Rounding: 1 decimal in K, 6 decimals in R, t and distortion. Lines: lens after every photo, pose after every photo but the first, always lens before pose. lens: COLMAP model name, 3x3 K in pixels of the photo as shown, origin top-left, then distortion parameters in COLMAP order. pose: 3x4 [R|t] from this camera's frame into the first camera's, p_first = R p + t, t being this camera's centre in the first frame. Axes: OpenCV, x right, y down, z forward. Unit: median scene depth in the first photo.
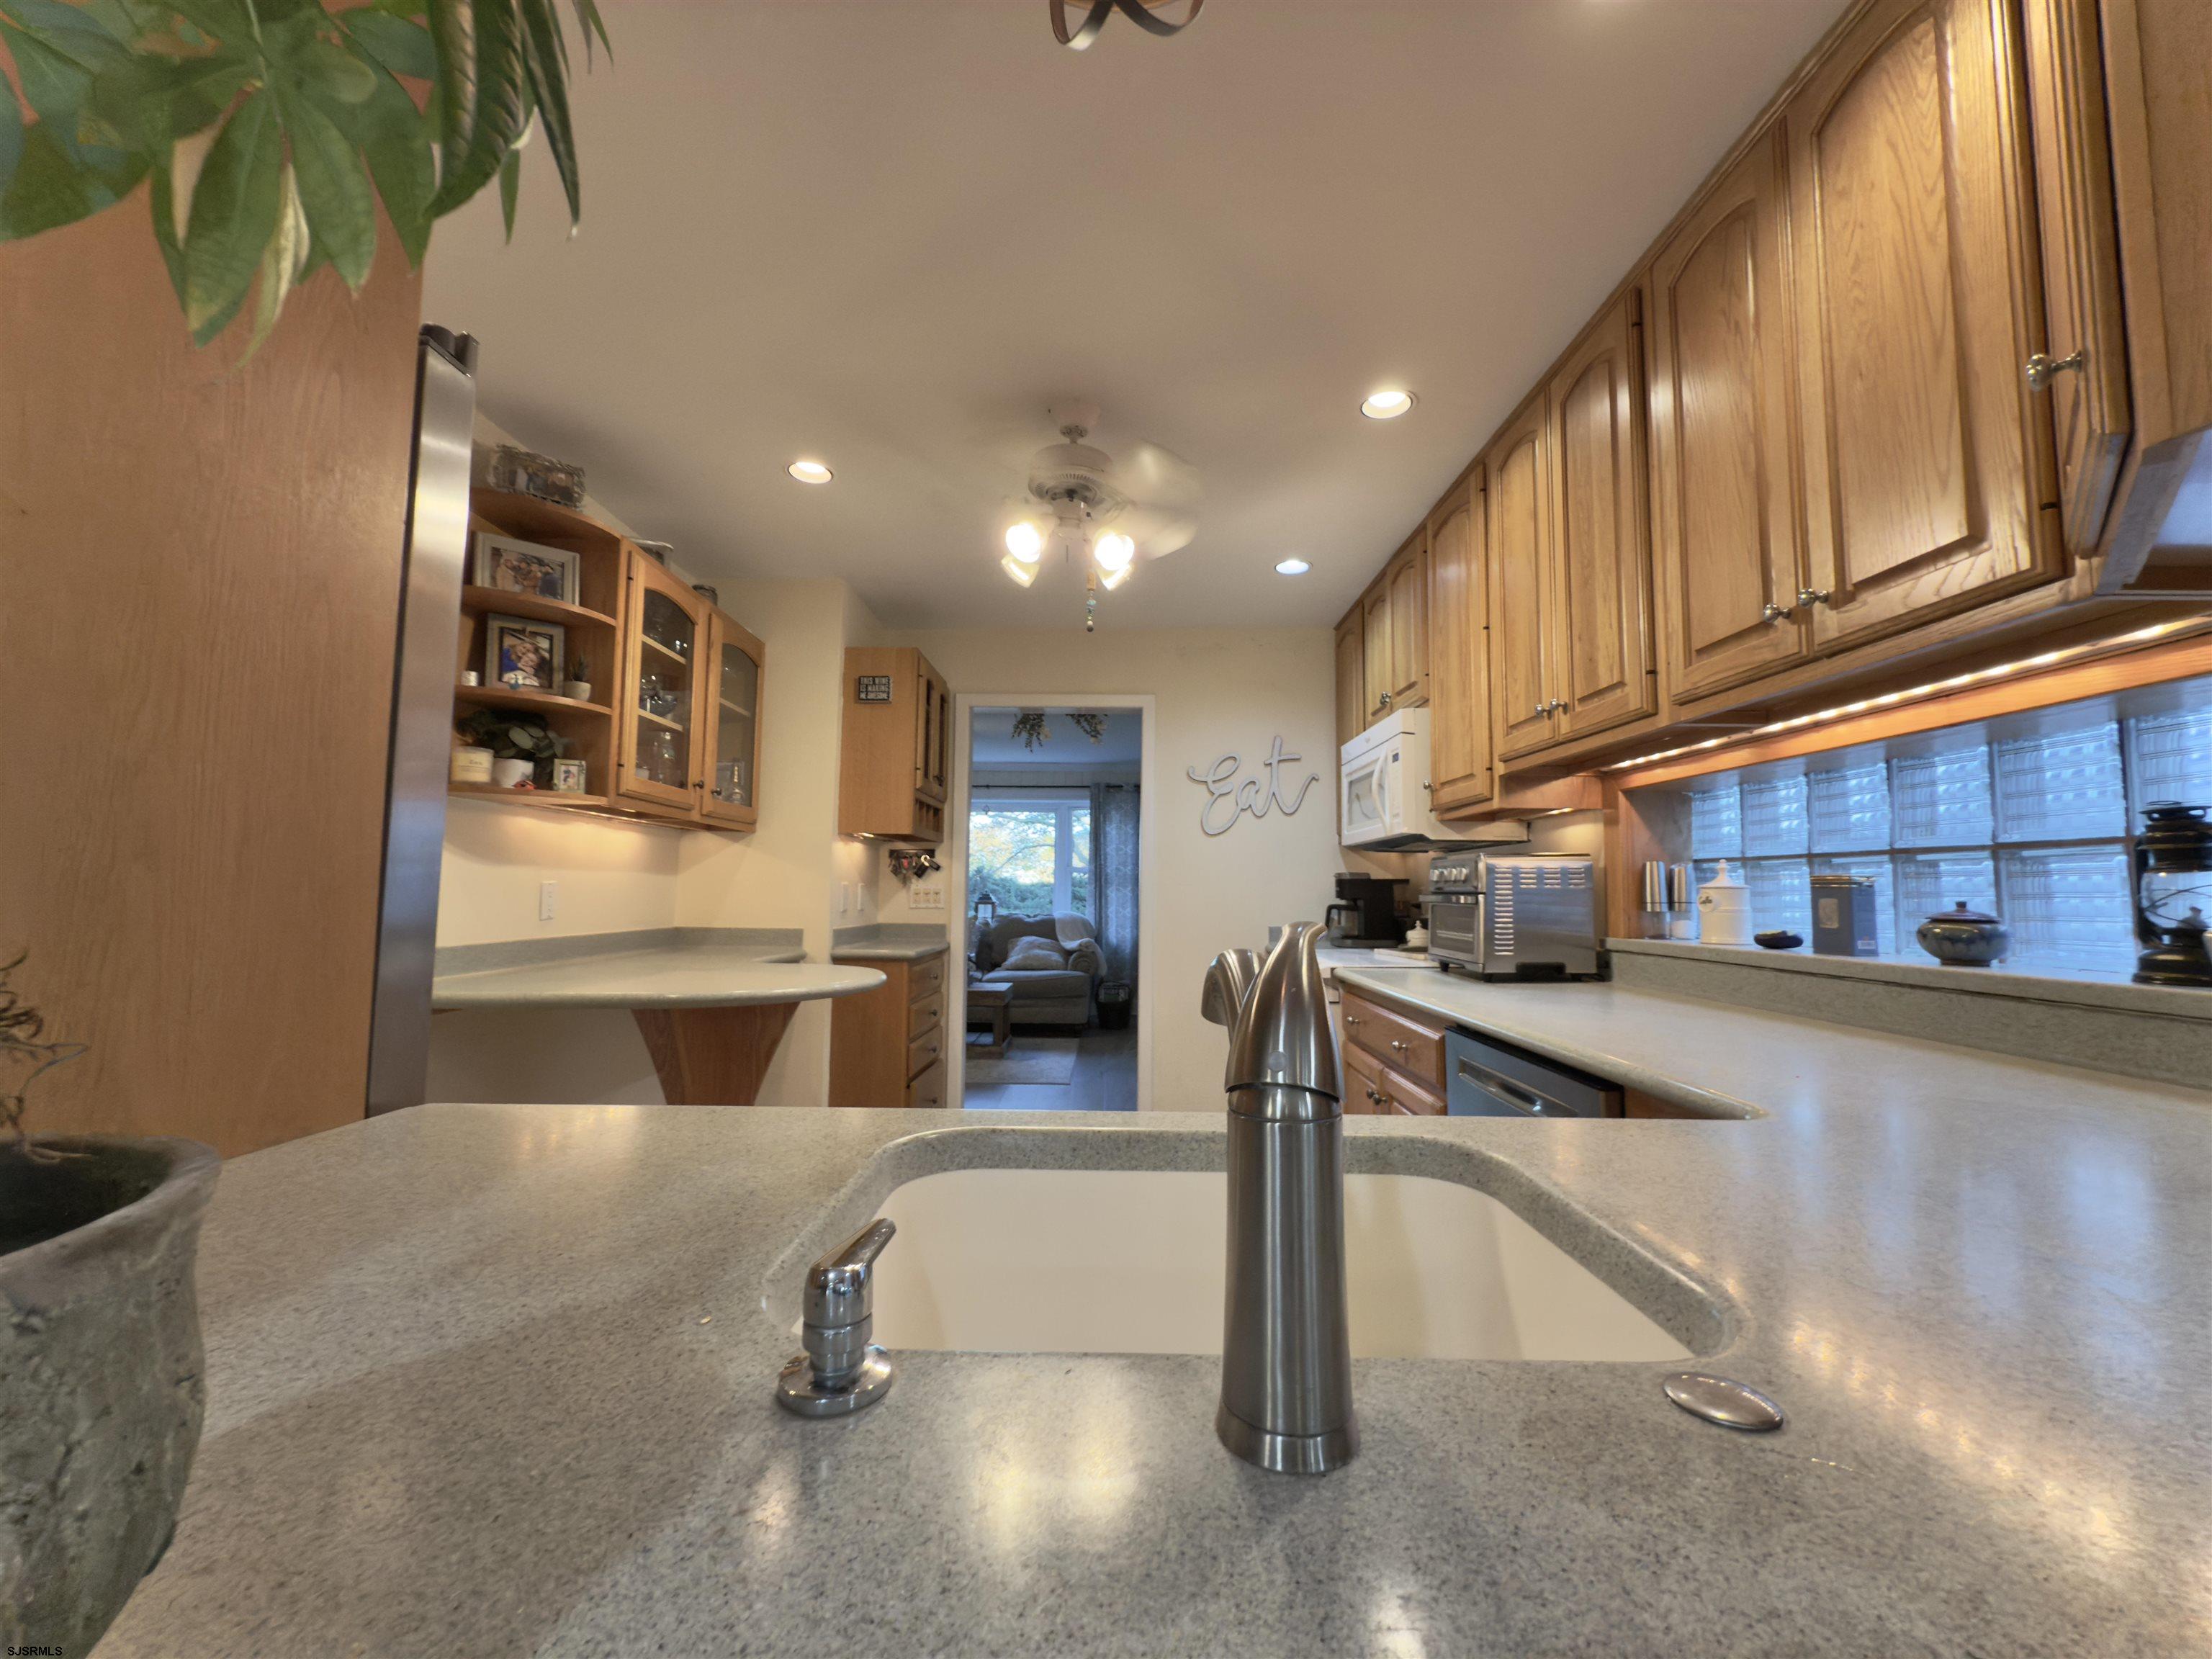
lens RADIAL K [[881.1, 0, 1098.0], [0, 881.1, 826.9], [0, 0, 1]] dist [0.000166, -0.000341]
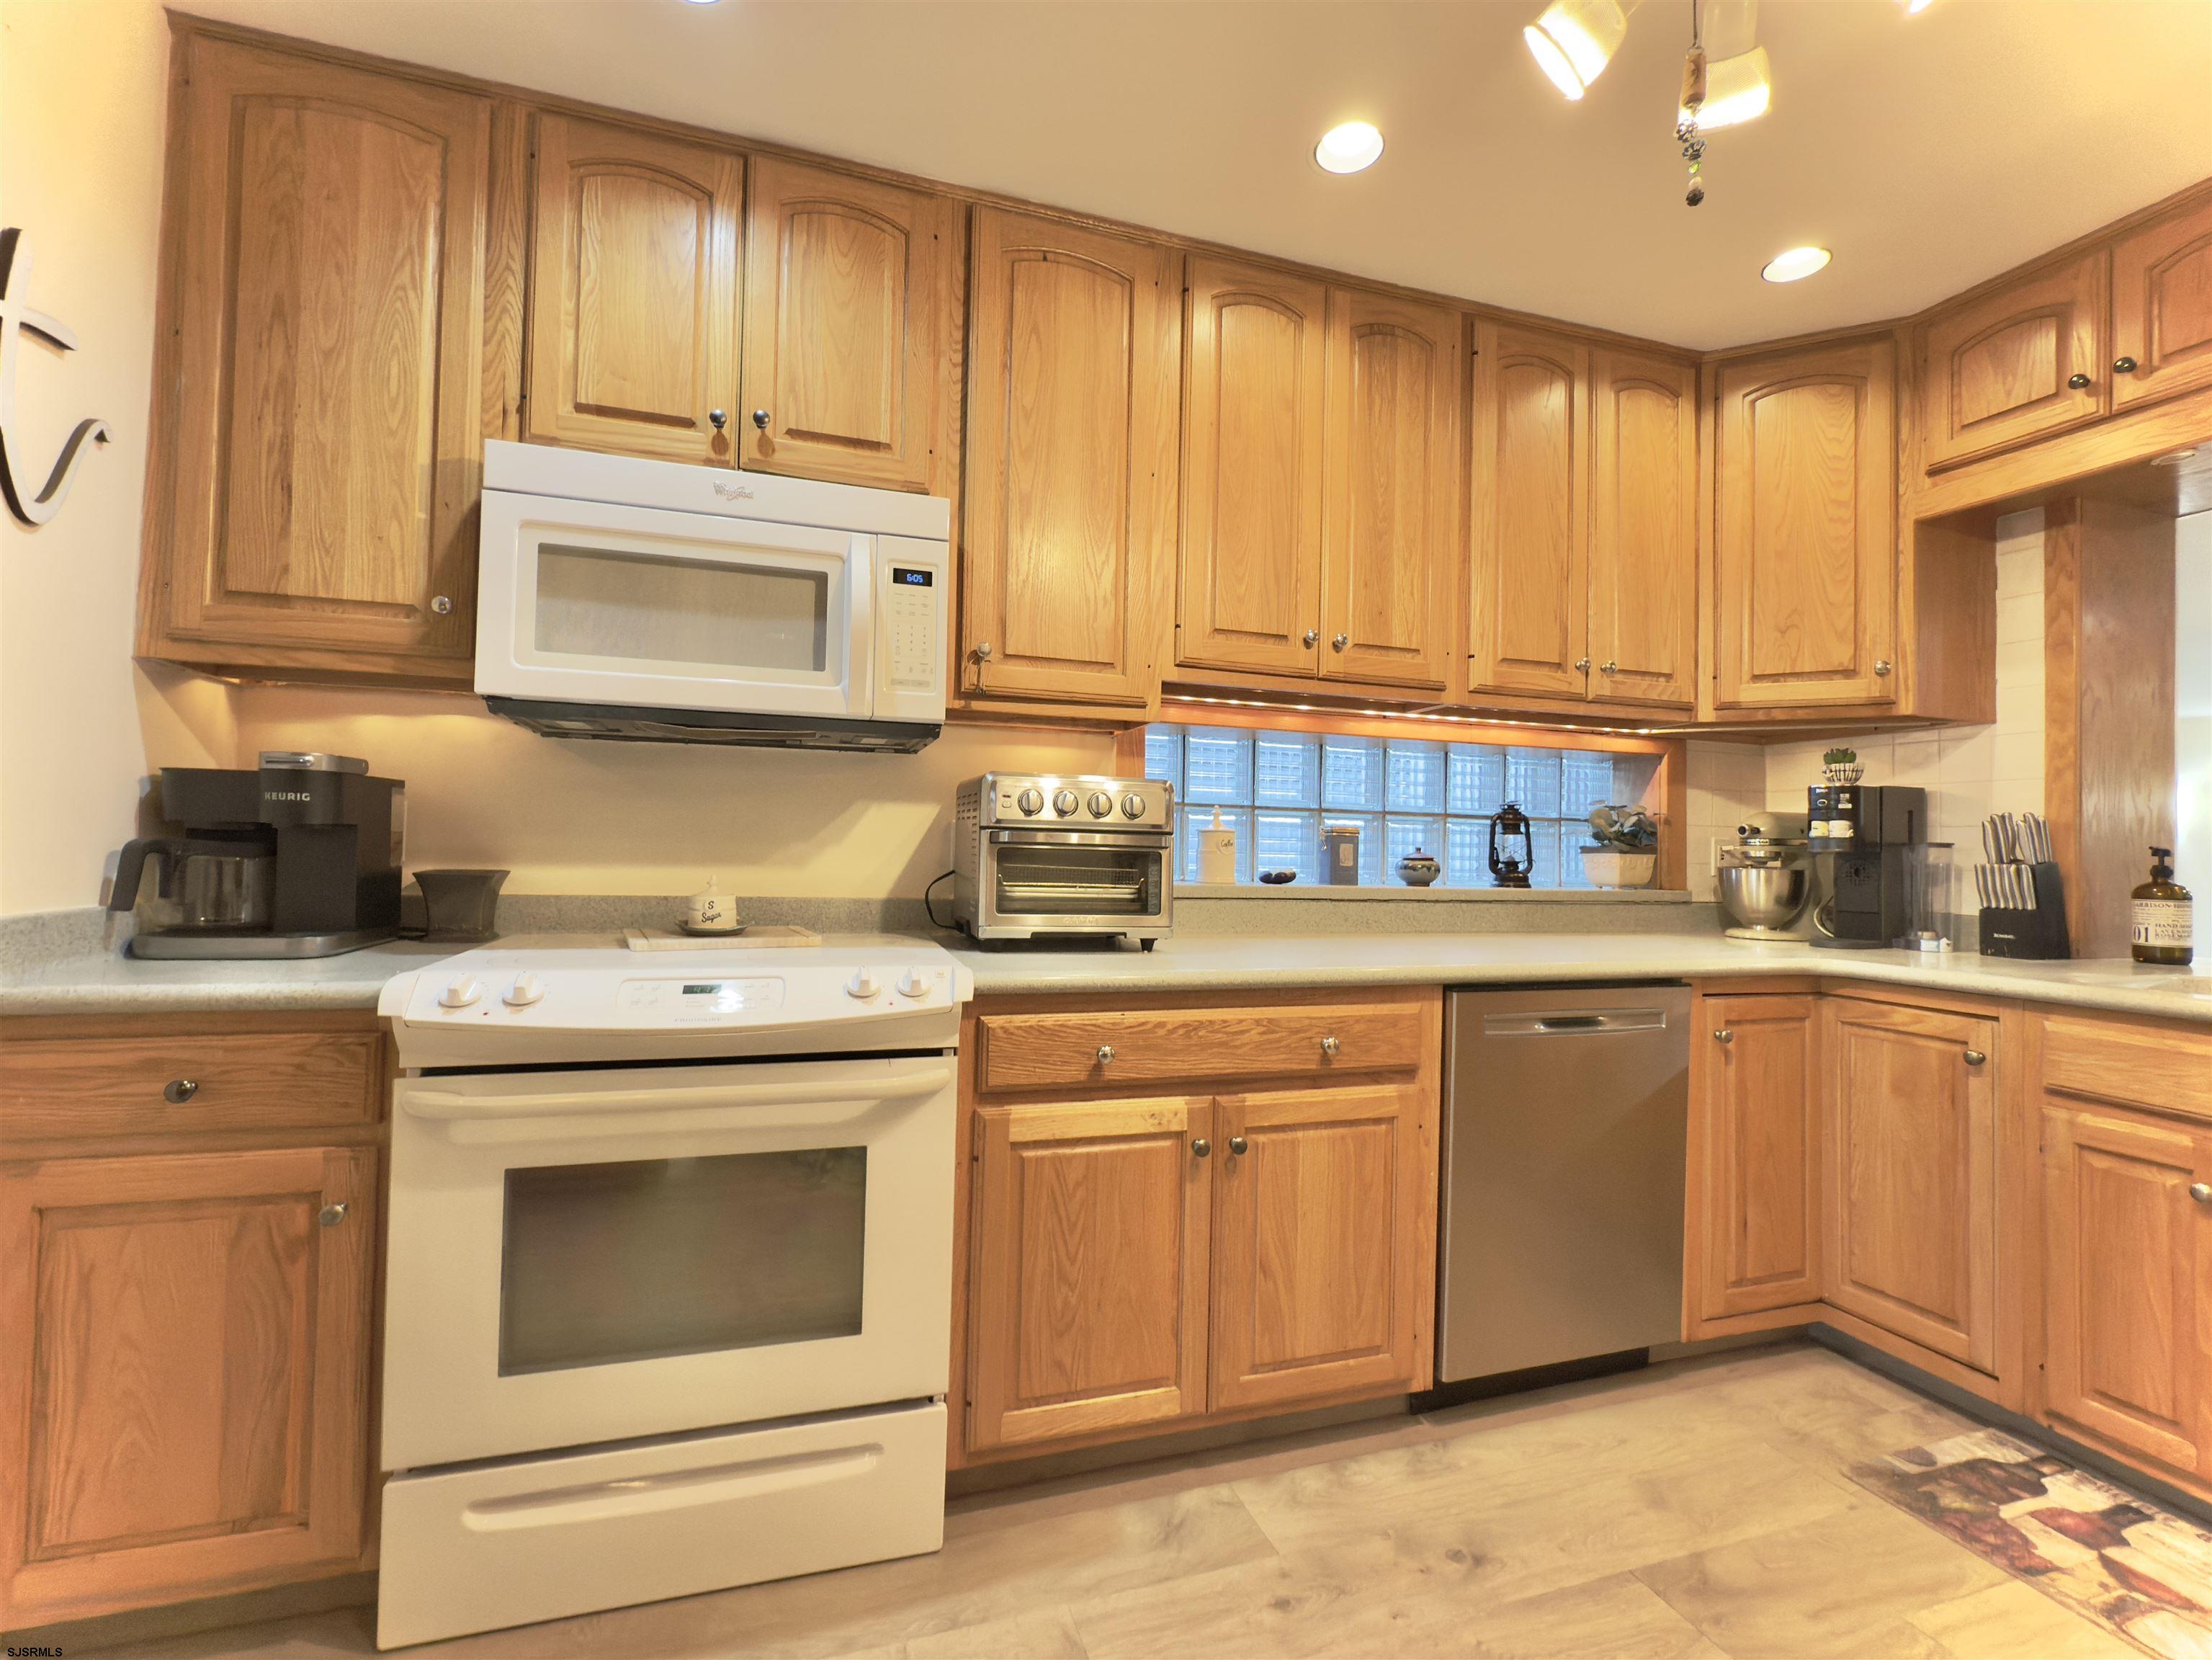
lens RADIAL K [[977.7, 0, 1103.6], [0, 977.7, 829.0], [0, 0, 1]] dist [-0.000830, 0.001115]
pose [[-0.318035, 0.004679, 0.948068, -0.336724], [-0.095731, 0.994719, -0.037023, 0.107638], [-0.943234, -0.102534, -0.315907, 1.312295]]
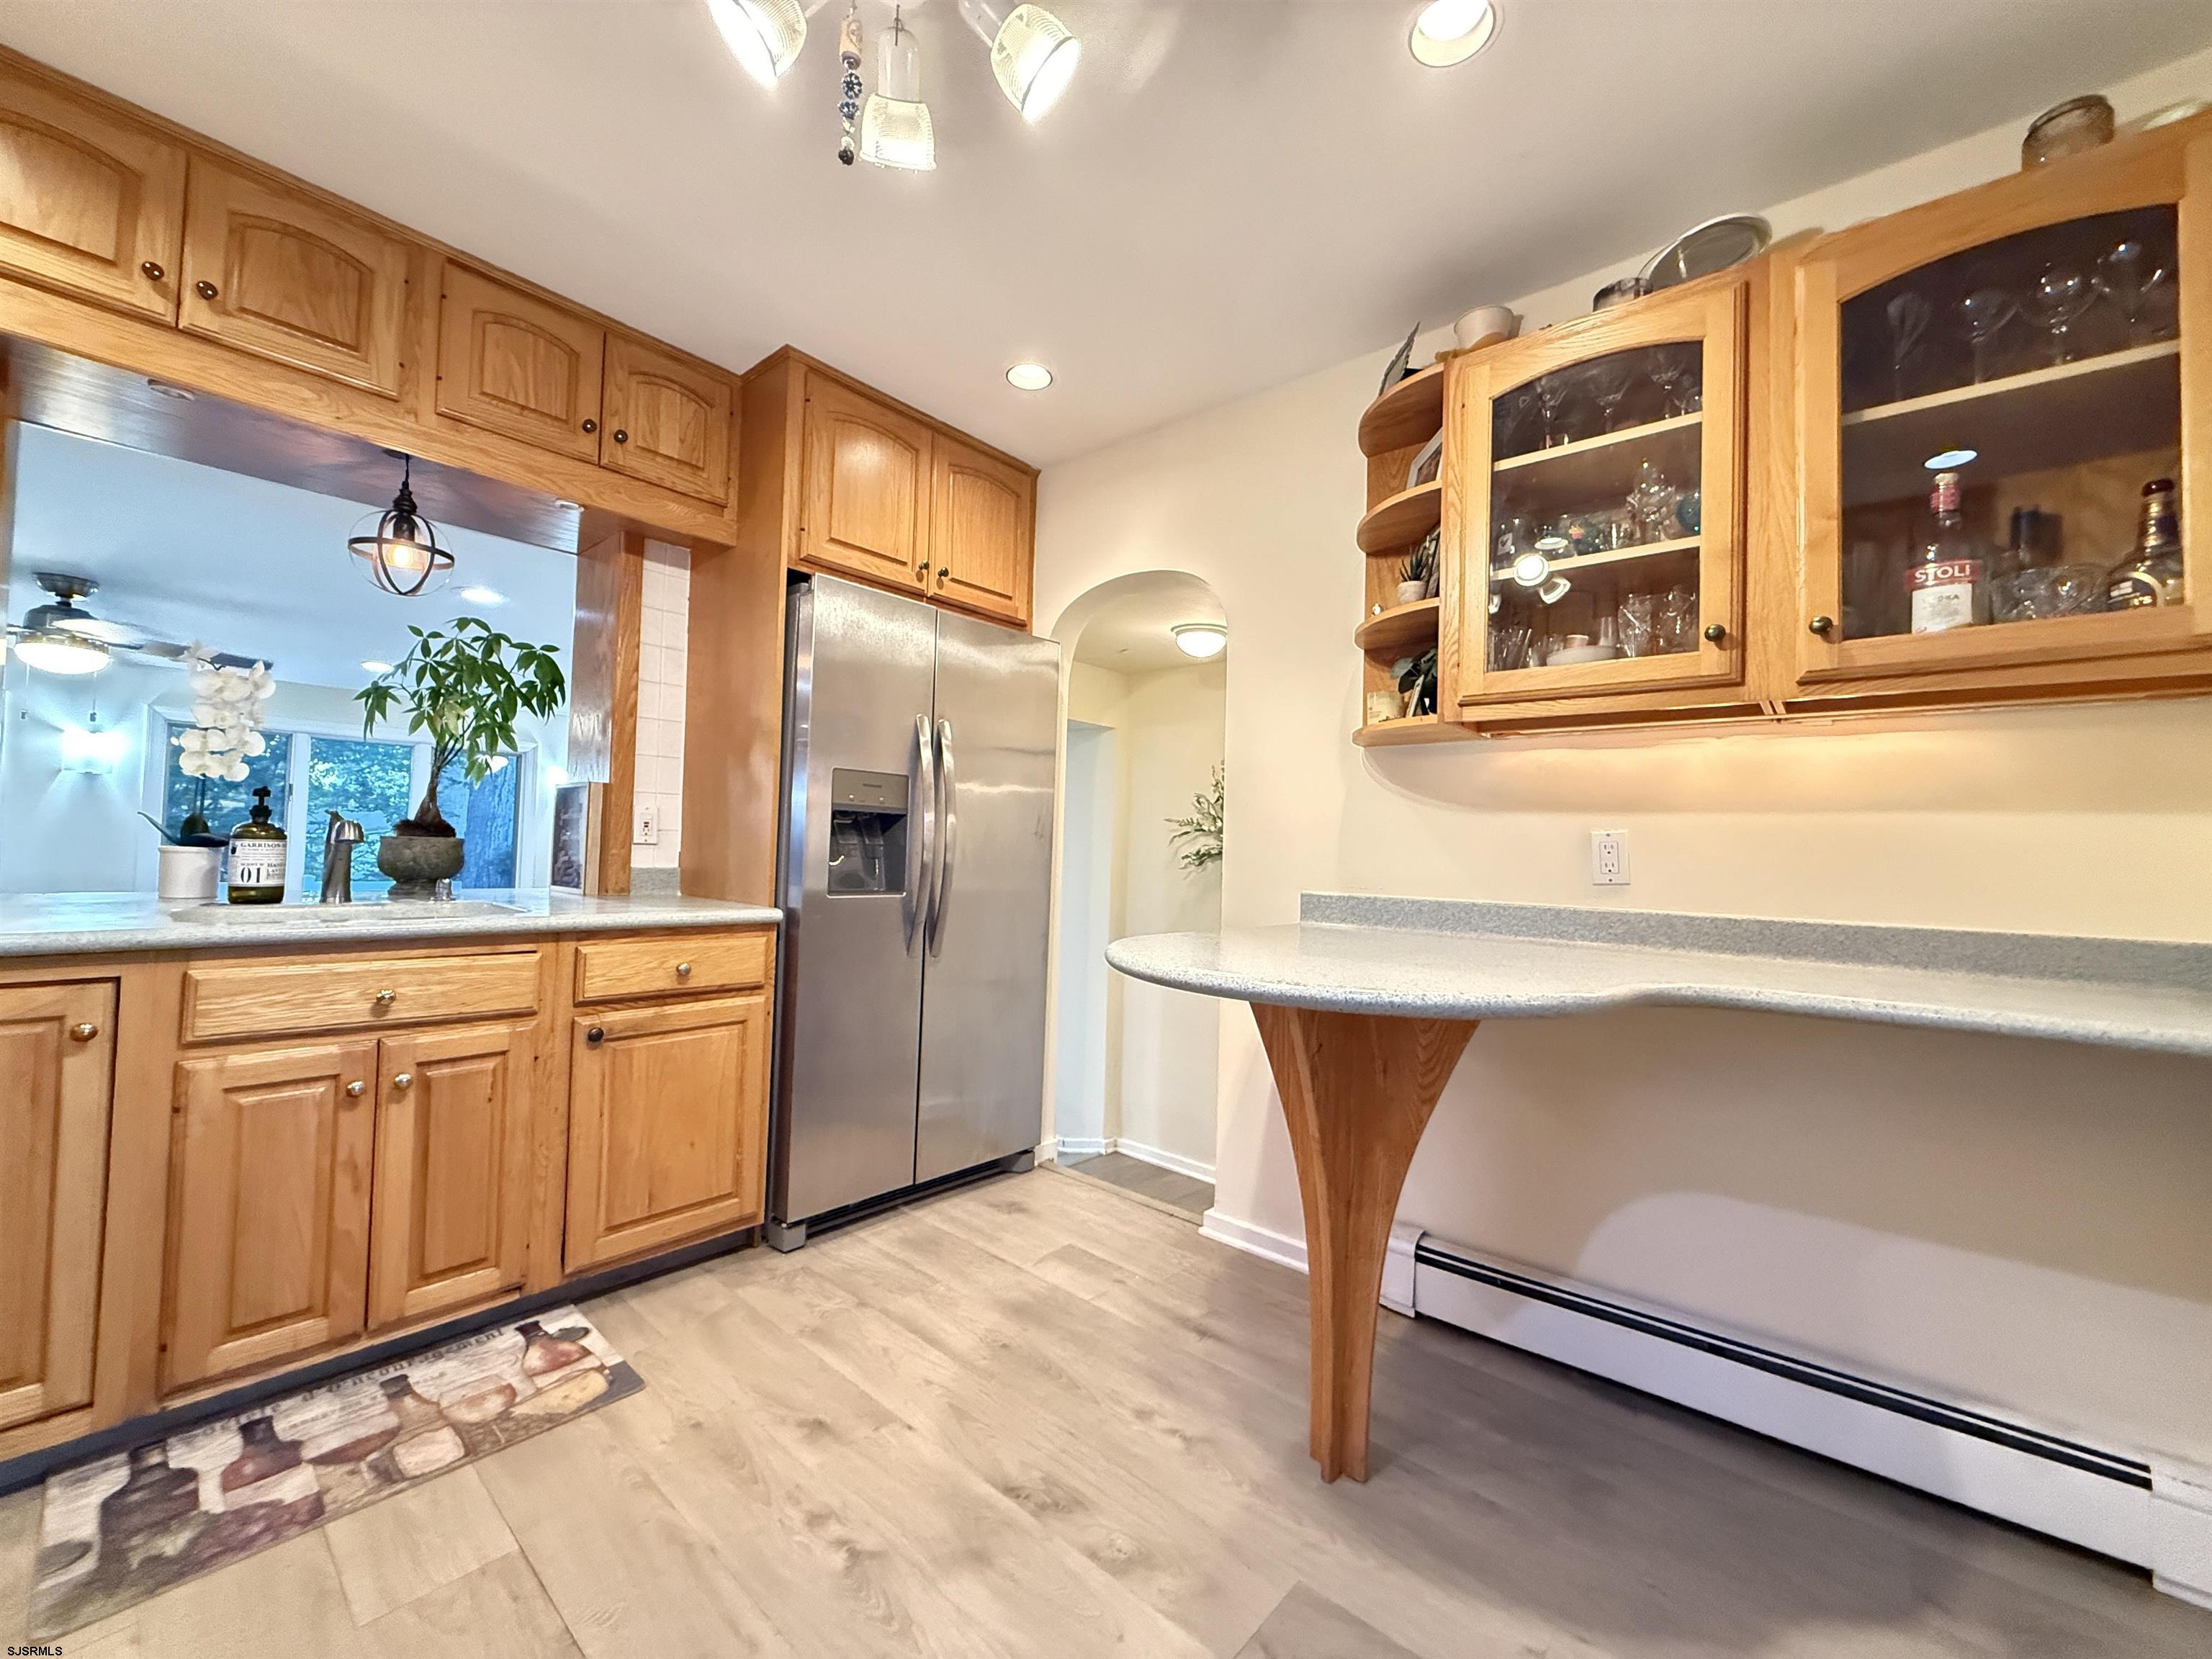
lens RADIAL K [[881.1, 0, 1098.0], [0, 881.1, 826.9], [0, 0, 1]] dist [0.000166, -0.000341]
pose [[-0.651762, -0.050961, -0.756710, 0.202739], [0.020722, 0.996171, -0.084936, 0.122788], [0.758141, -0.071039, -0.648210, 1.277047]]
